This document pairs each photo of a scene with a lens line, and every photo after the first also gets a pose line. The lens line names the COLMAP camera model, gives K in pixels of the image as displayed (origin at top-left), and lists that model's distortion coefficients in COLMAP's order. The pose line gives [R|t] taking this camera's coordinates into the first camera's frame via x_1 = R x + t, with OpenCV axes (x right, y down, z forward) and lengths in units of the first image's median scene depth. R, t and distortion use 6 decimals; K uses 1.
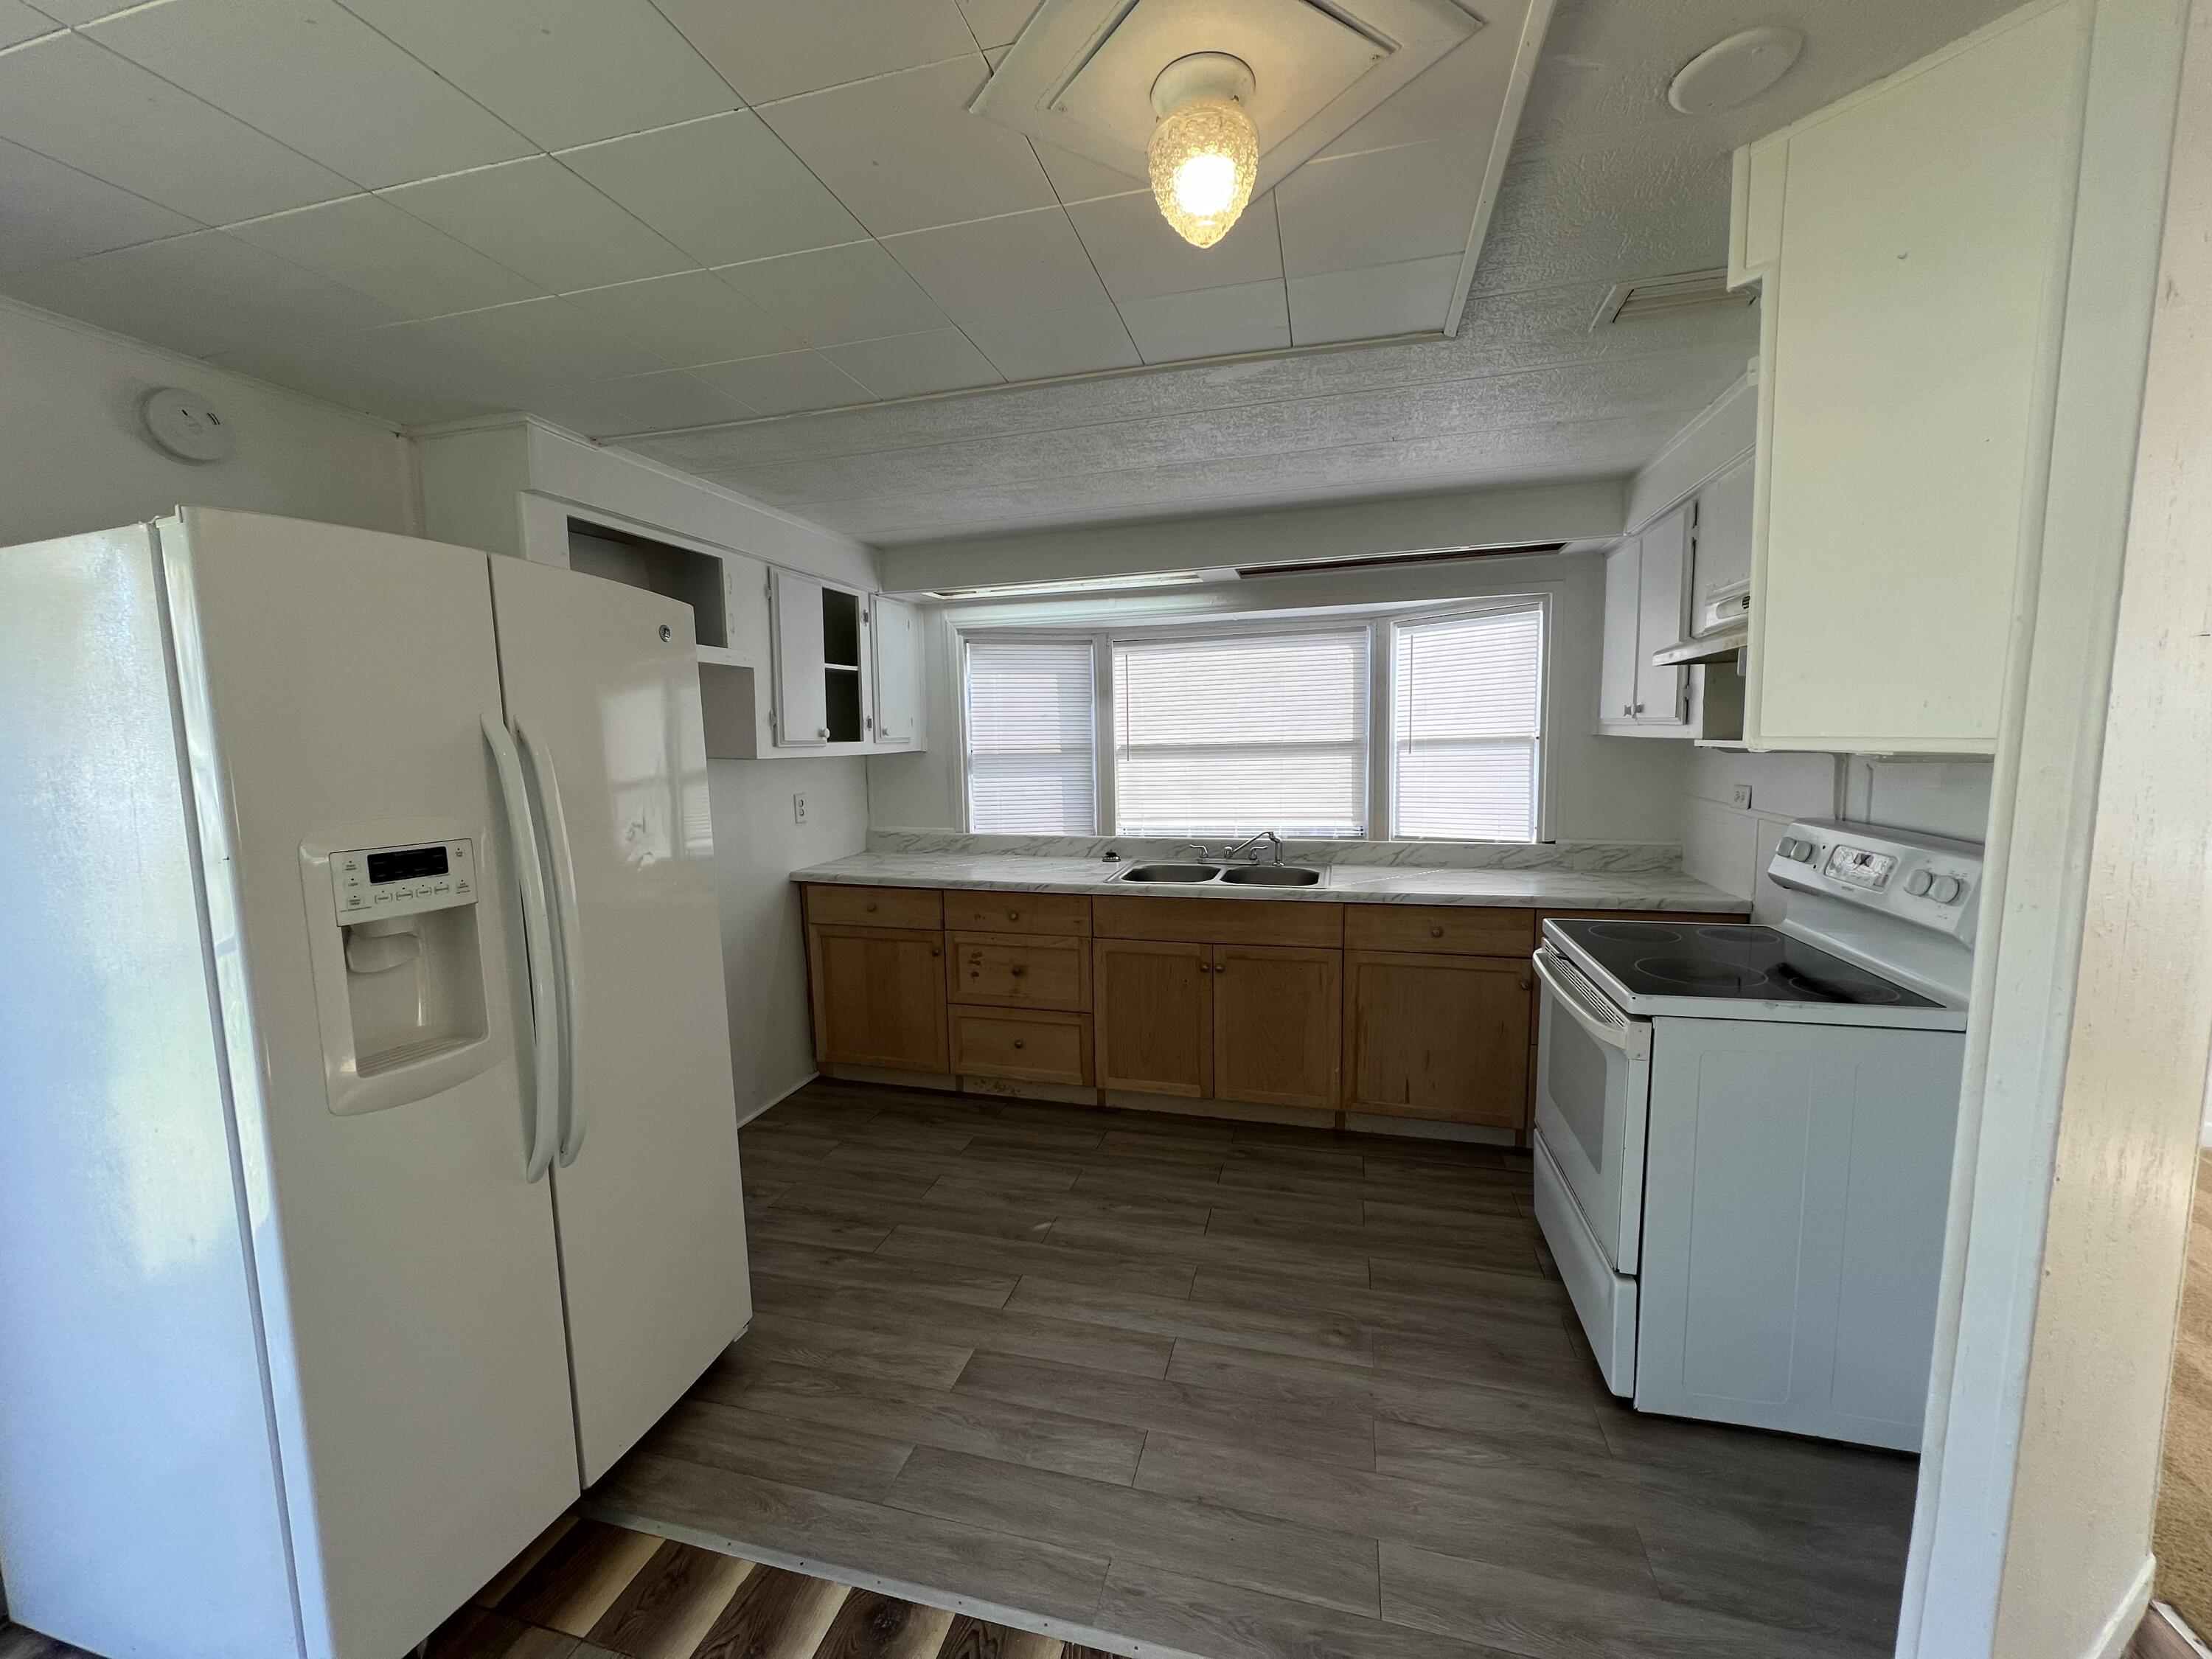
lens RADIAL K [[884.1, 0, 1104.8], [0, 884.1, 830.5], [0, 0, 1]] dist [-0.000463, -0.000076]
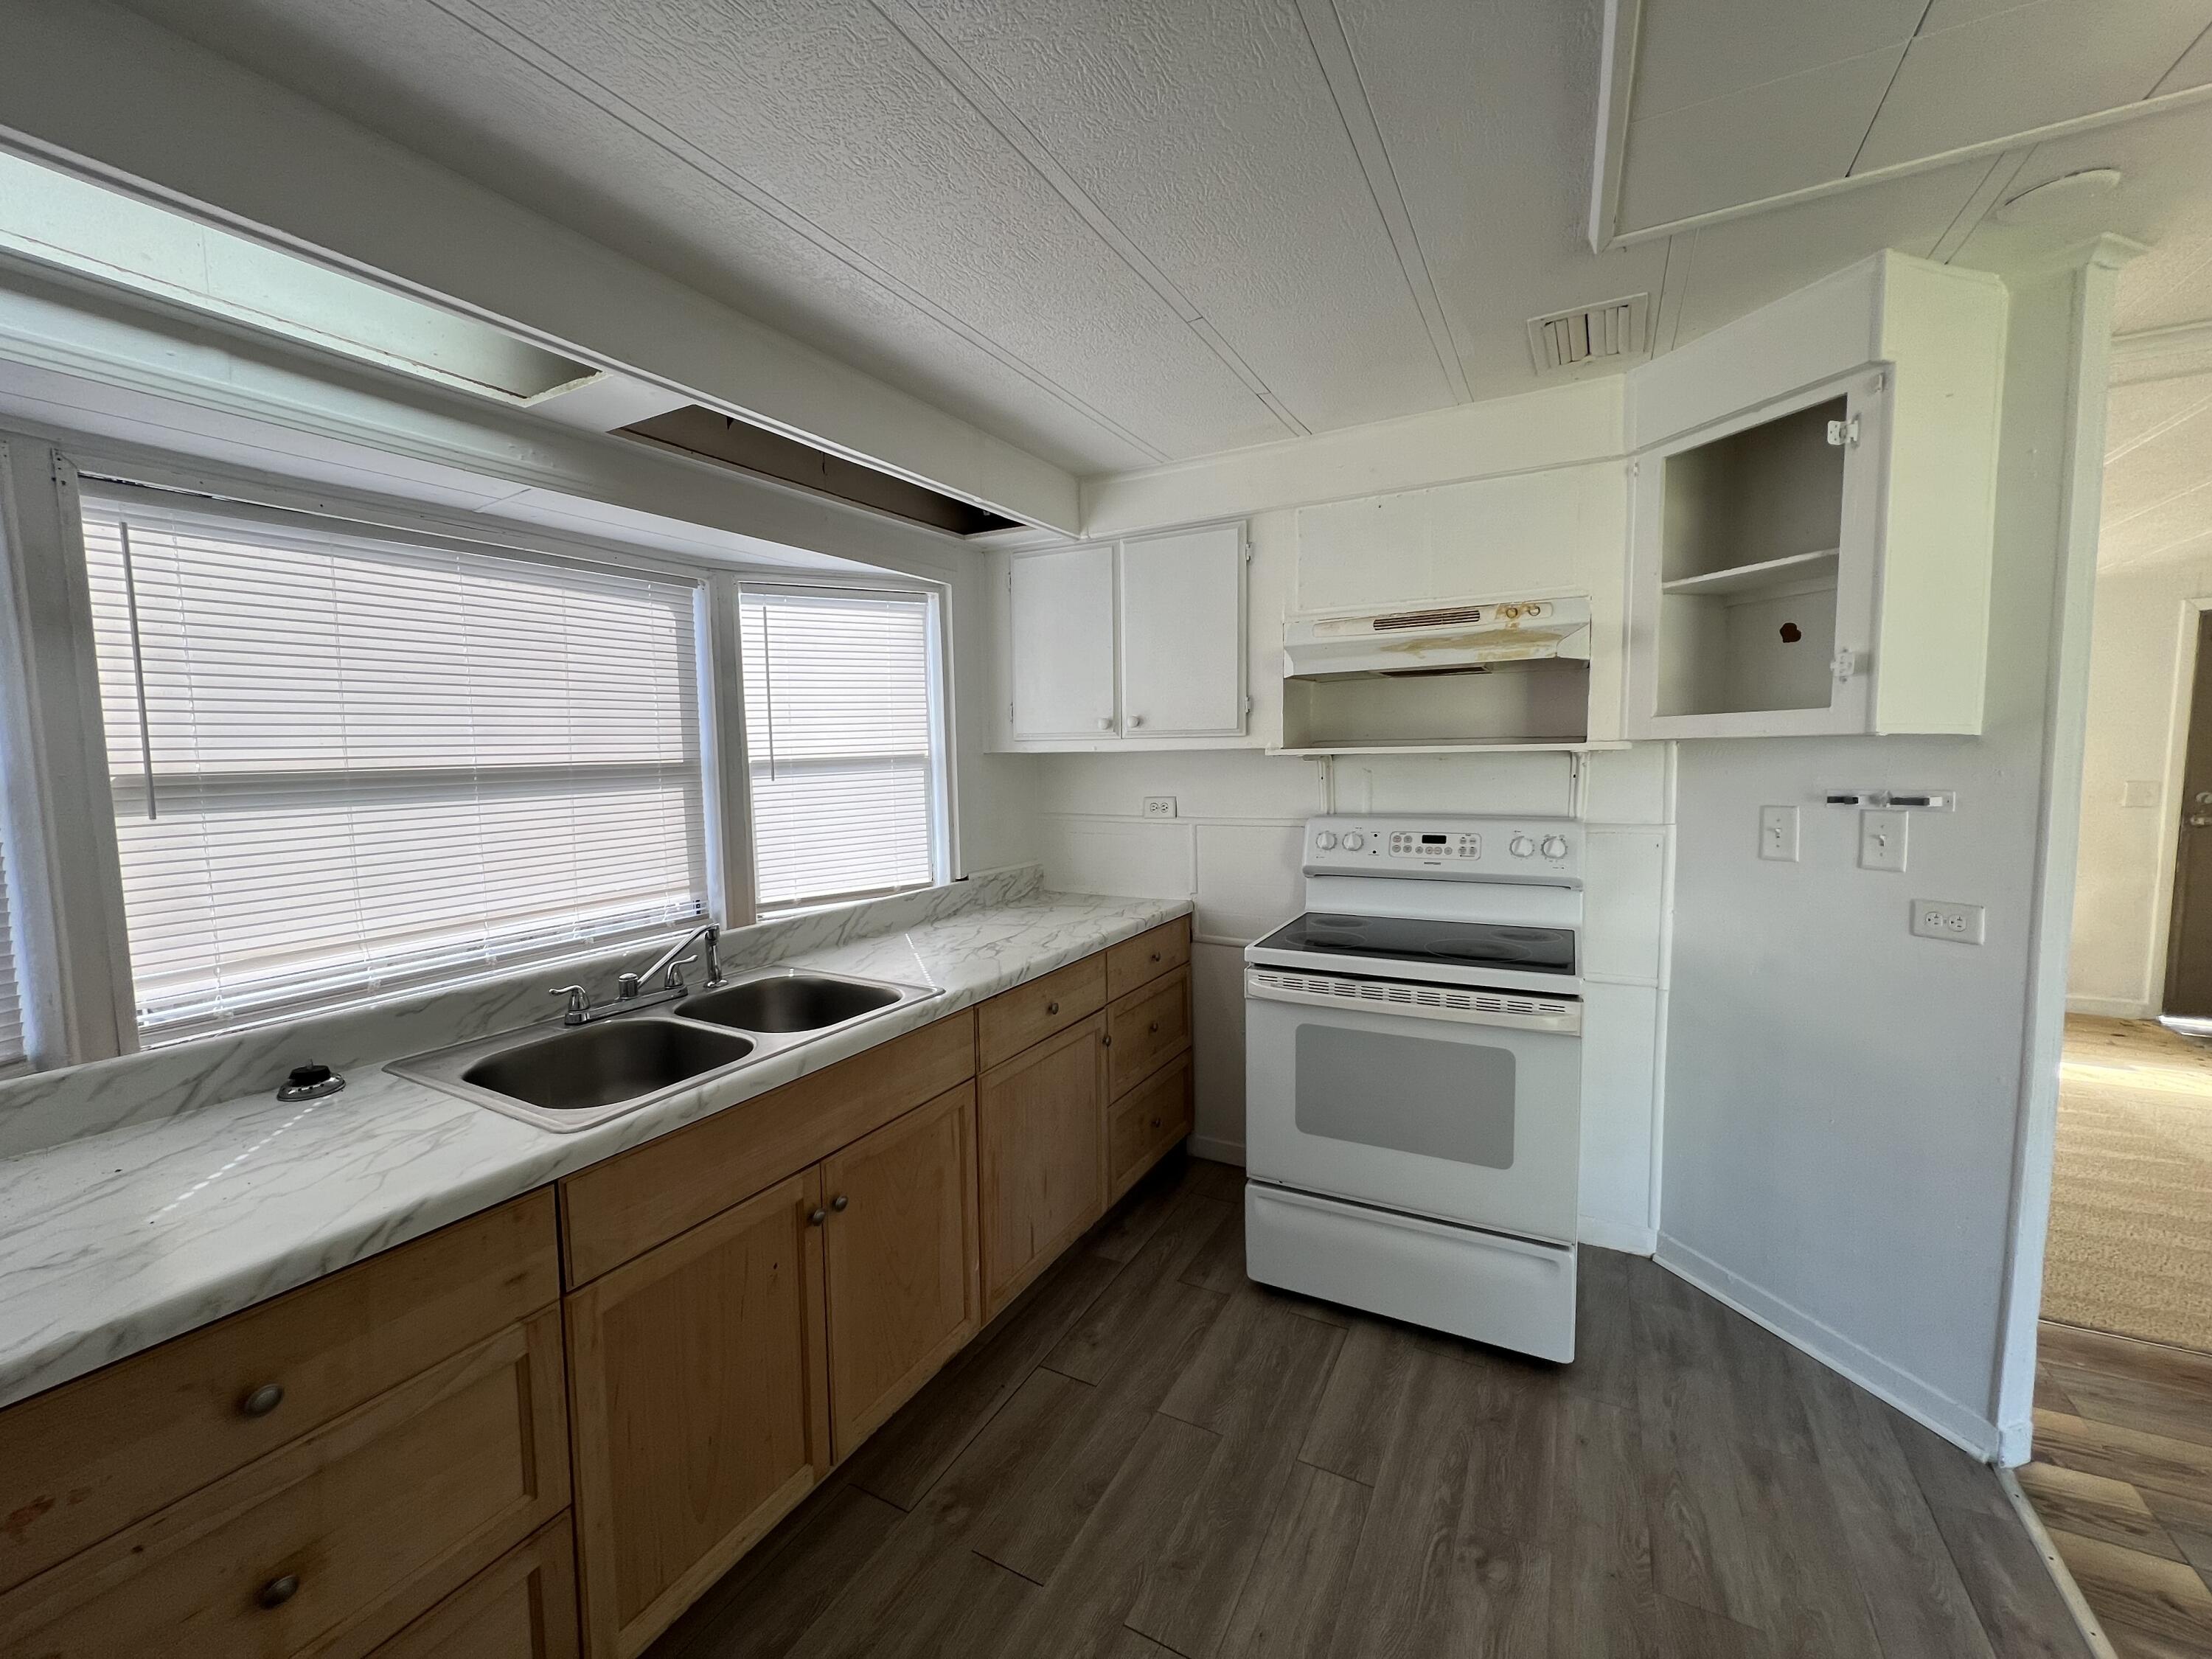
lens RADIAL K [[884.1, 0, 1104.8], [0, 884.1, 830.5], [0, 0, 1]] dist [-0.000463, -0.000076]
pose [[0.234532, -0.069442, 0.969625, -0.309928], [0.120912, 0.991784, 0.041783, -0.056421], [-0.964559, 0.107439, 0.241002, 0.719355]]
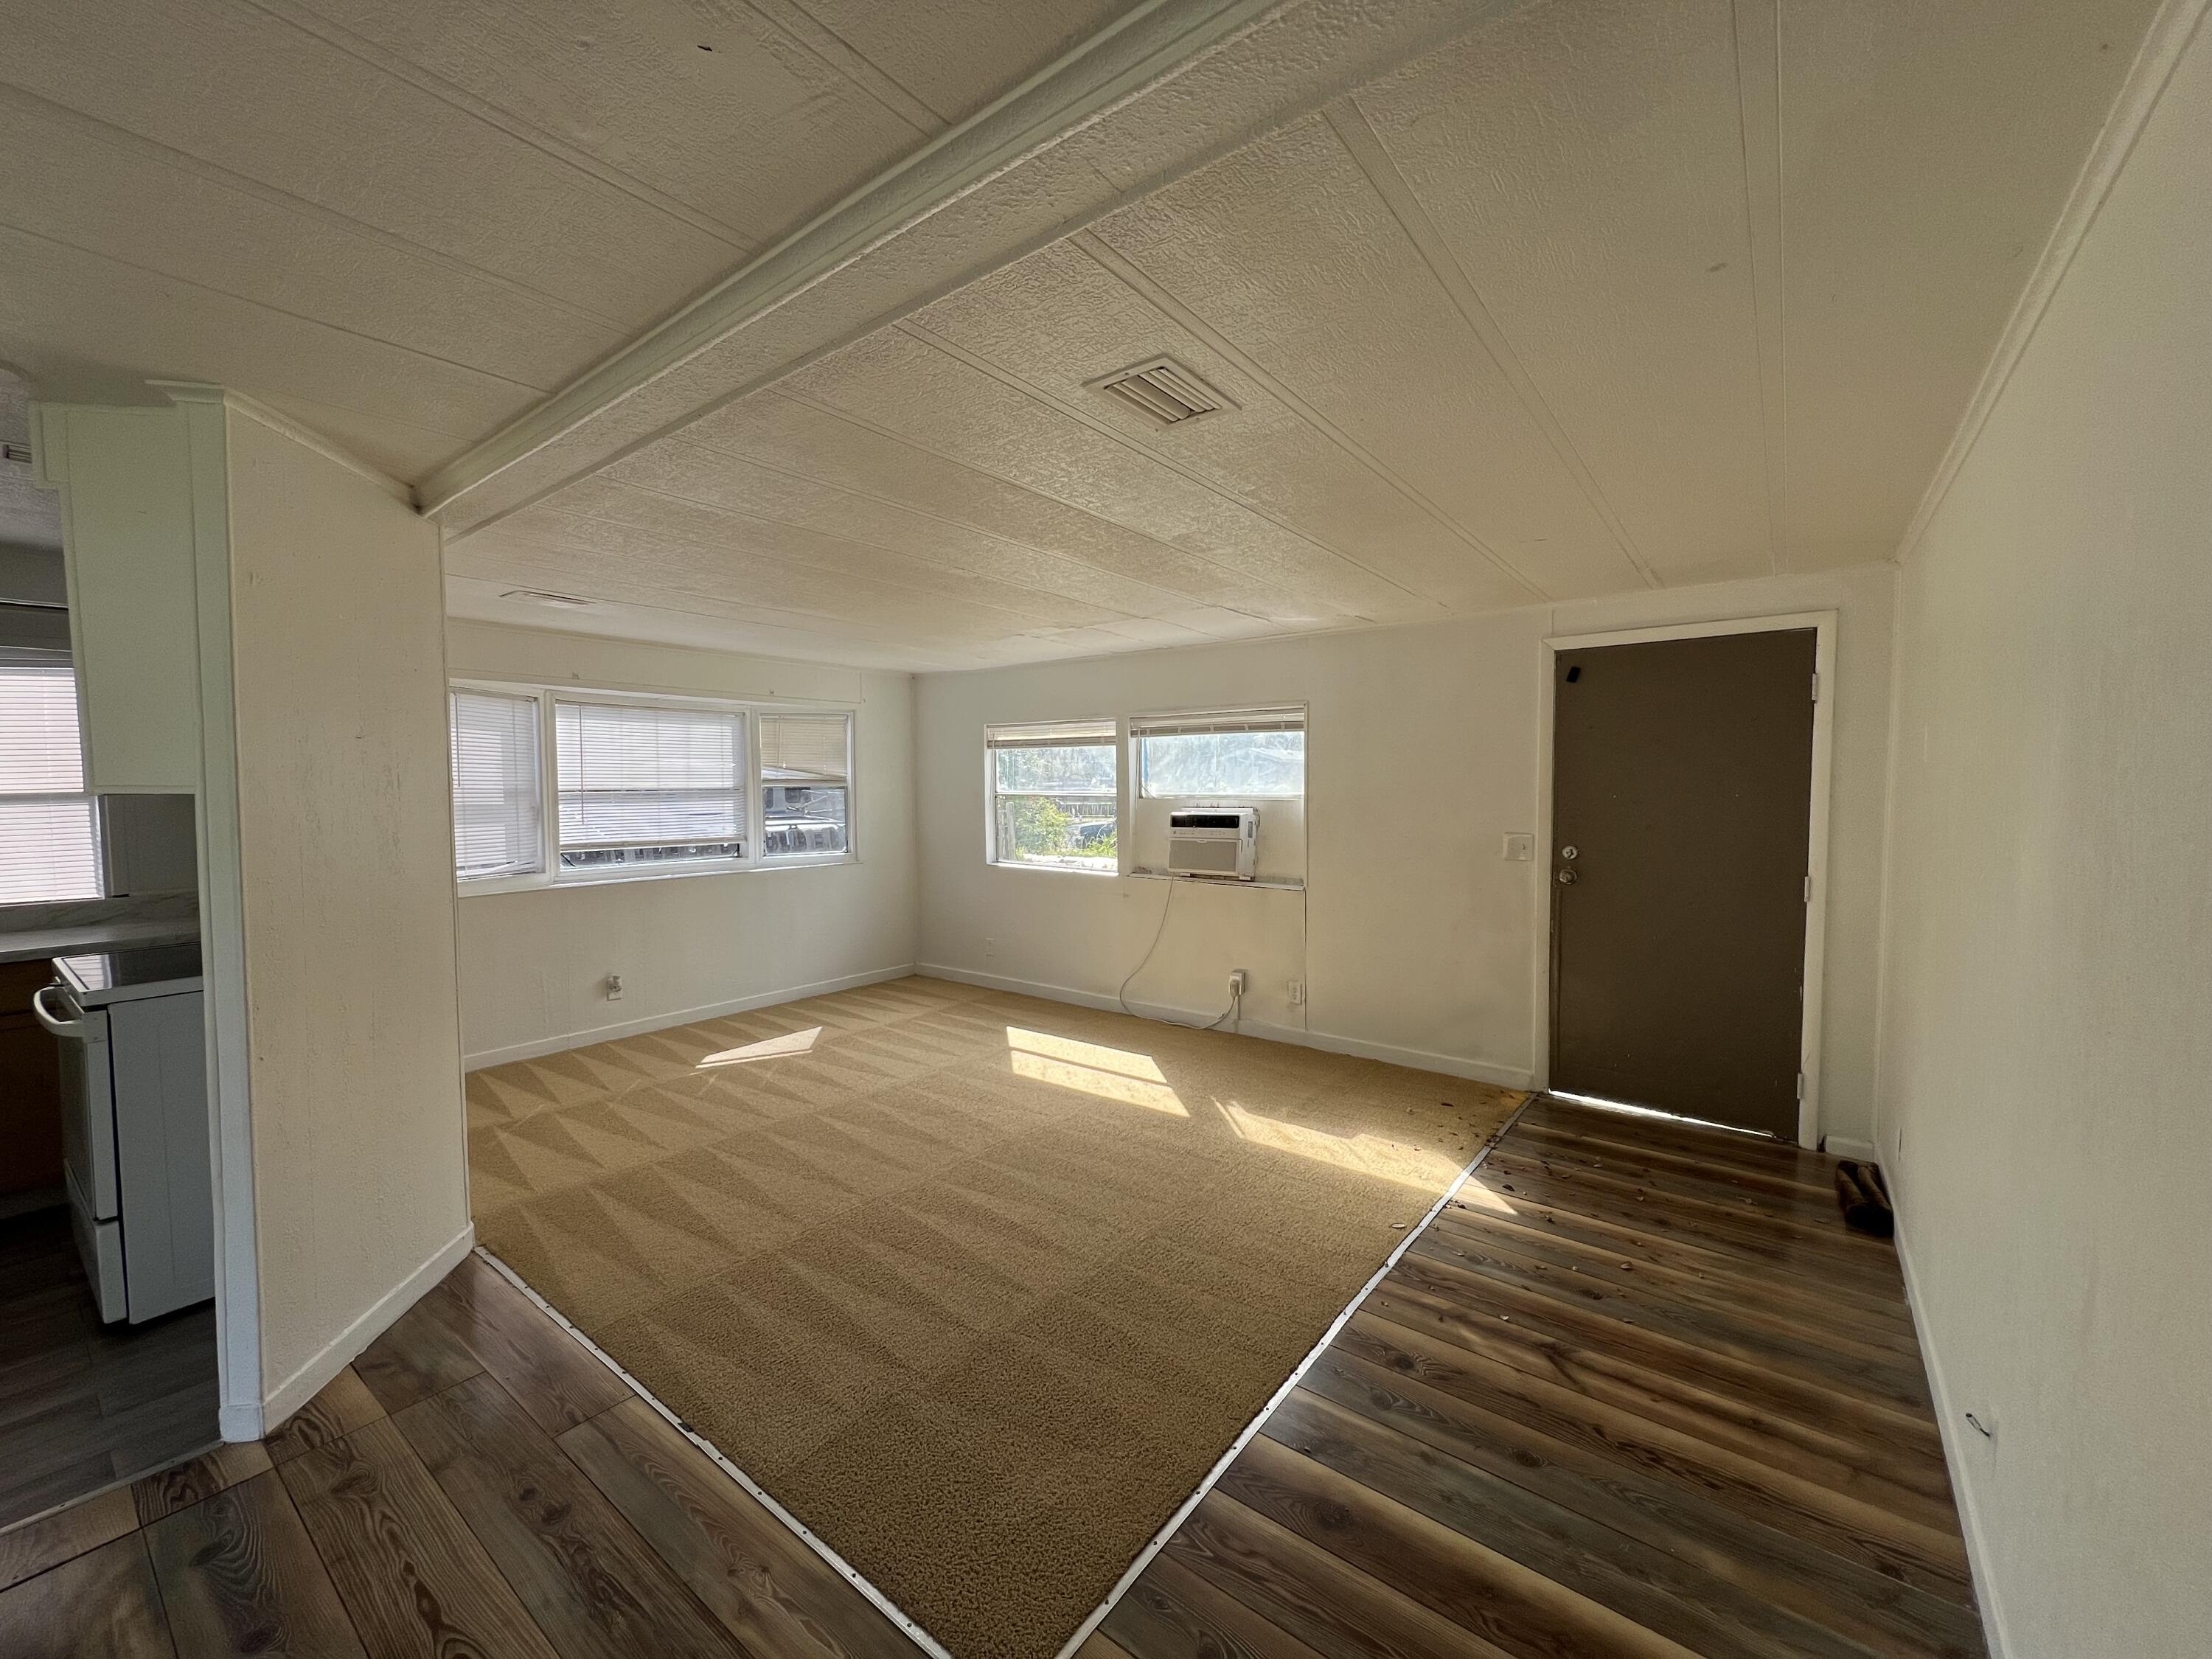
lens RADIAL K [[884.1, 0, 1104.8], [0, 884.1, 830.5], [0, 0, 1]] dist [-0.000463, -0.000076]
pose [[0.377013, -0.031836, 0.925661, -0.007878], [0.099709, 0.994996, -0.006390, 0.066857], [-0.920825, 0.094706, 0.378301, -0.504449]]
